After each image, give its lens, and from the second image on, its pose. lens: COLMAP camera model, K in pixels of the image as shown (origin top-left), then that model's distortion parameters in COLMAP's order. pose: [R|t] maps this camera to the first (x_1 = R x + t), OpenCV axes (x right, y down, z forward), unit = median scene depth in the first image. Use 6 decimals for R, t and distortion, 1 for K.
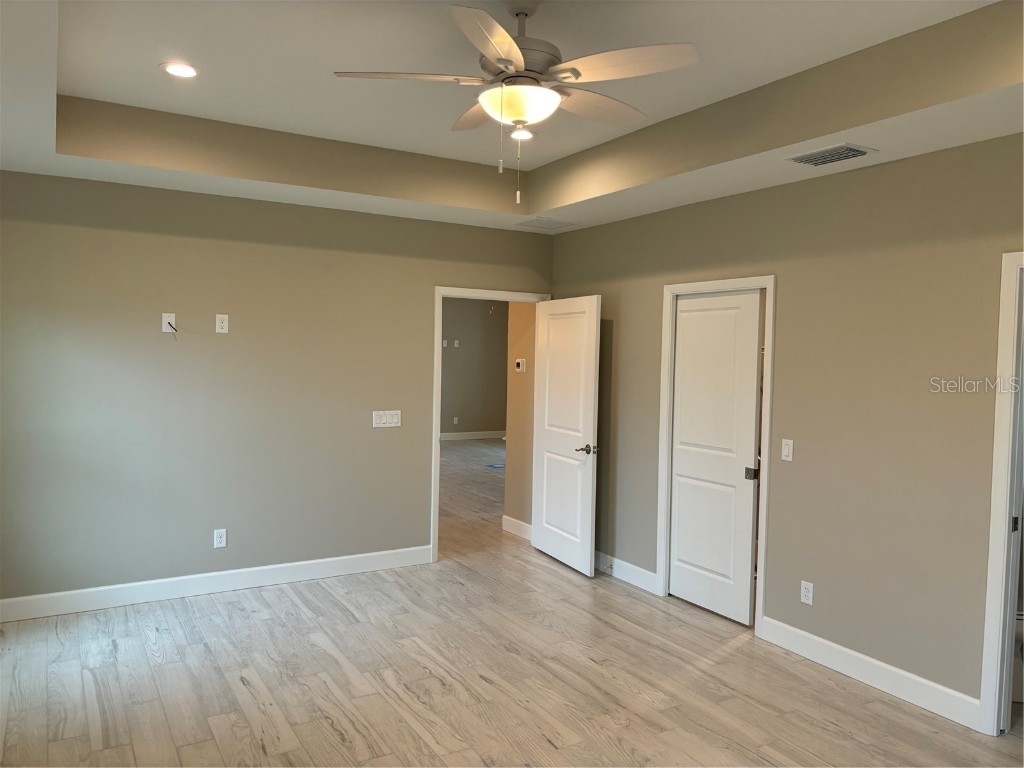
lens RADIAL K [[773.6, 0, 512.4], [0, 773.6, 384.4], [0, 0, 1]] dist [-0.002446, 0.000671]
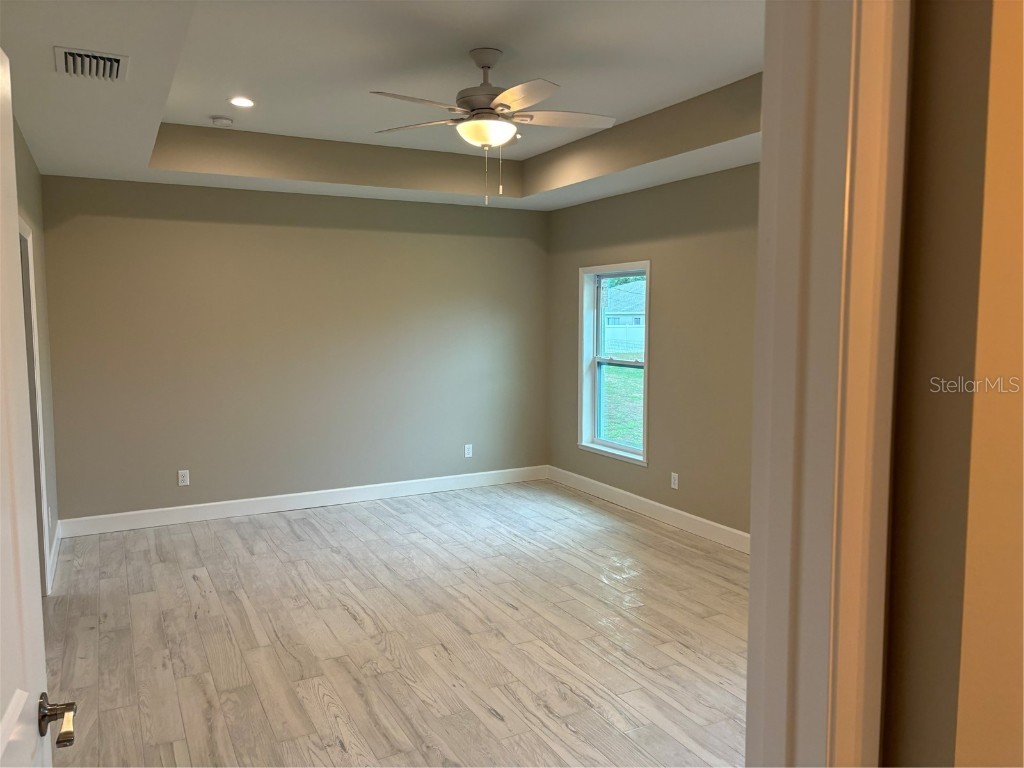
lens RADIAL K [[773.6, 0, 511.9], [0, 773.6, 383.3], [0, 0, 1]] dist [-0.002446, 0.000671]
pose [[-0.998637, -0.024919, 0.045863, -0.084673], [-0.018602, 0.990896, 0.133336, -0.079475], [-0.048768, 0.132301, -0.990009, 1.882468]]
